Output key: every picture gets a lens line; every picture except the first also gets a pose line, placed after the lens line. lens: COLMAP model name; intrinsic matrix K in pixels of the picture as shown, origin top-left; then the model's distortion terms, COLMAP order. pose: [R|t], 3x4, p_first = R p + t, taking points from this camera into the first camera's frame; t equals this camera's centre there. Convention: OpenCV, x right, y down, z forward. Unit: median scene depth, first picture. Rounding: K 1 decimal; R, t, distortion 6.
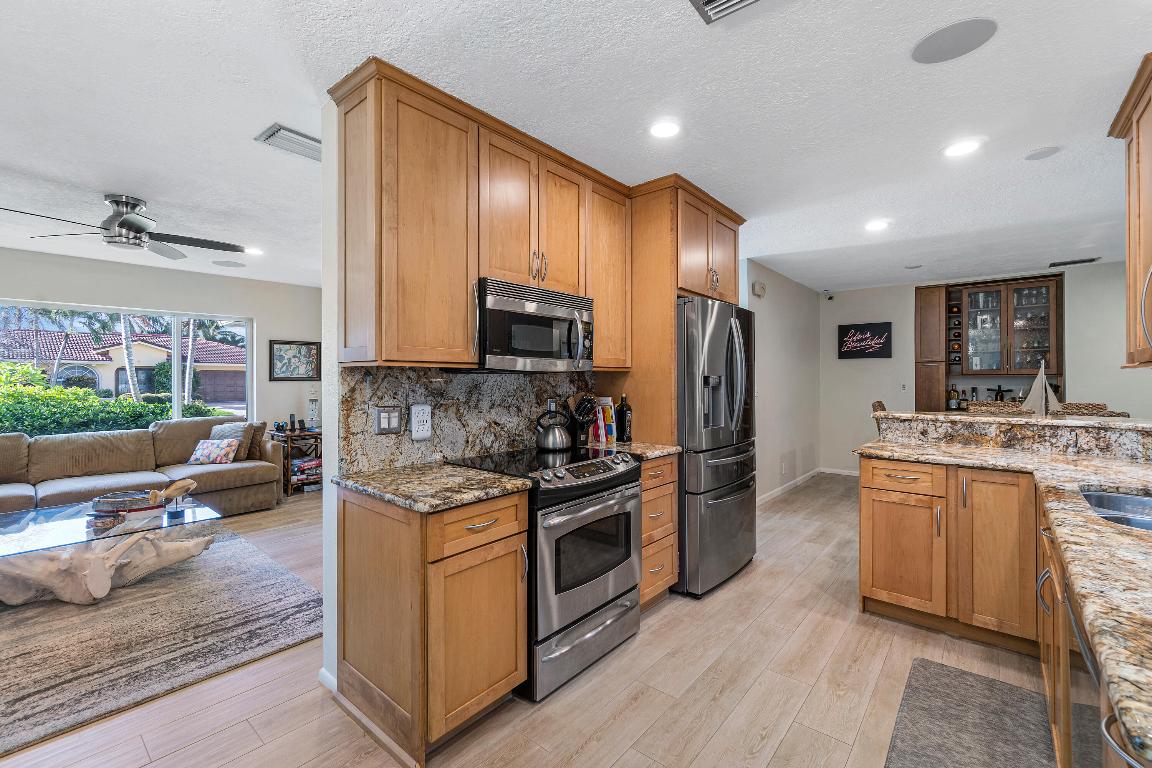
lens RADIAL K [[501.3, 0, 577.9], [0, 501.3, 369.6], [0, 0, 1]] dist [-0.010212, 0.001380]
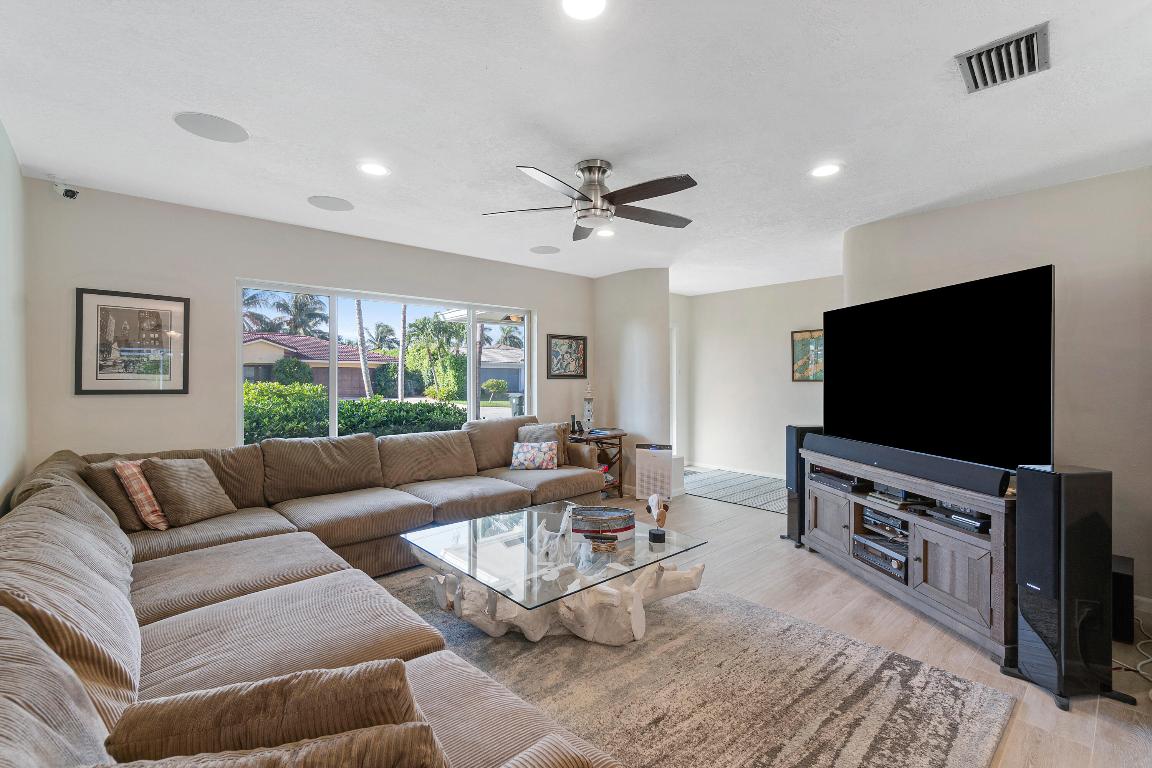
lens RADIAL K [[501.3, 0, 558.6], [0, 501.3, 387.3], [0, 0, 1]] dist [-0.010212, 0.001380]
pose [[0.989632, 0.008030, -0.143403, -1.017325], [-0.001900, 0.999080, 0.042834, -0.003644], [0.143615, -0.042118, 0.988737, 0.166239]]
